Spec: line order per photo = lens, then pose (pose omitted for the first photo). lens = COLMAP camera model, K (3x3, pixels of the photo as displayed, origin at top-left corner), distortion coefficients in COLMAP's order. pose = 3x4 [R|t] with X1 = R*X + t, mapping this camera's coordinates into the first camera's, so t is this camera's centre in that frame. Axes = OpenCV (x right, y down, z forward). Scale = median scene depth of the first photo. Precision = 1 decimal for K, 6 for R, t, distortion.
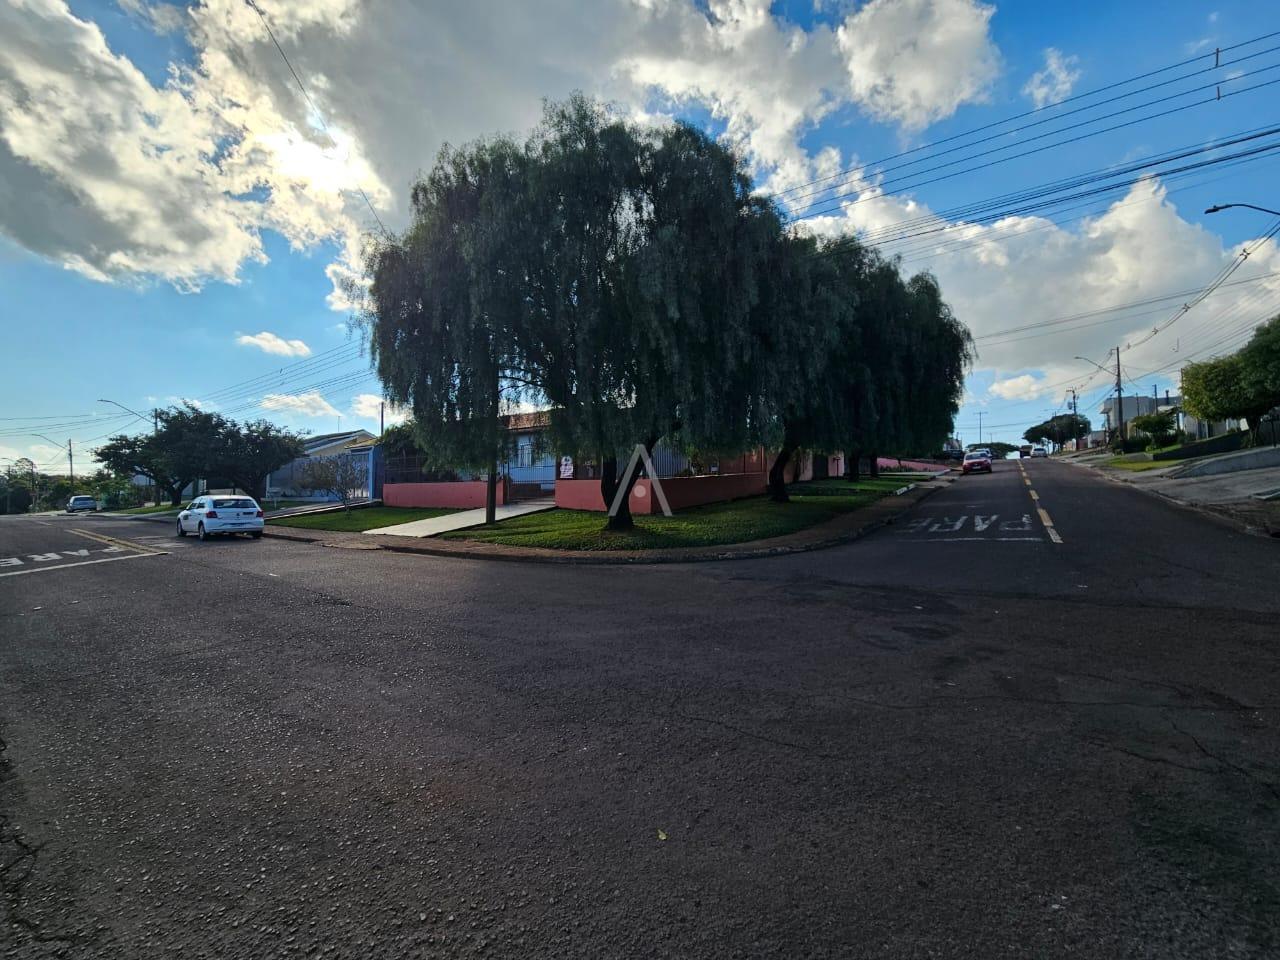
lens RADIAL K [[518.4, 0, 642.0], [0, 518.4, 478.4], [0, 0, 1]] dist [-0.003151, -0.000404]
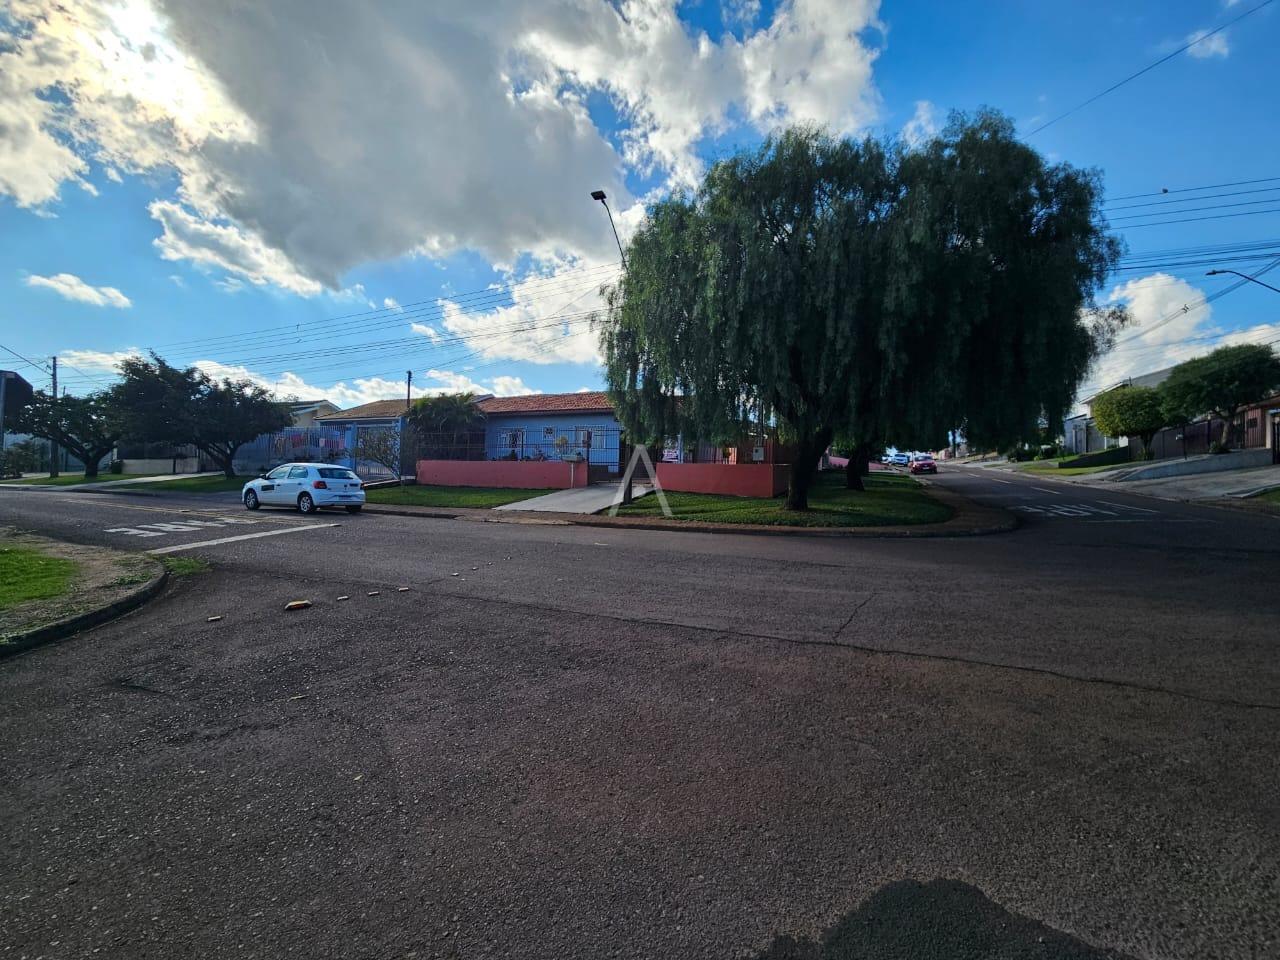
lens RADIAL K [[518.4, 0, 637.7], [0, 518.4, 482.3], [0, 0, 1]] dist [-0.003151, -0.000404]
pose [[0.976670, 0.032424, 0.212285, -0.215918], [-0.036885, 0.999173, 0.017089, 0.013342], [-0.211556, -0.024521, 0.977058, 0.011529]]
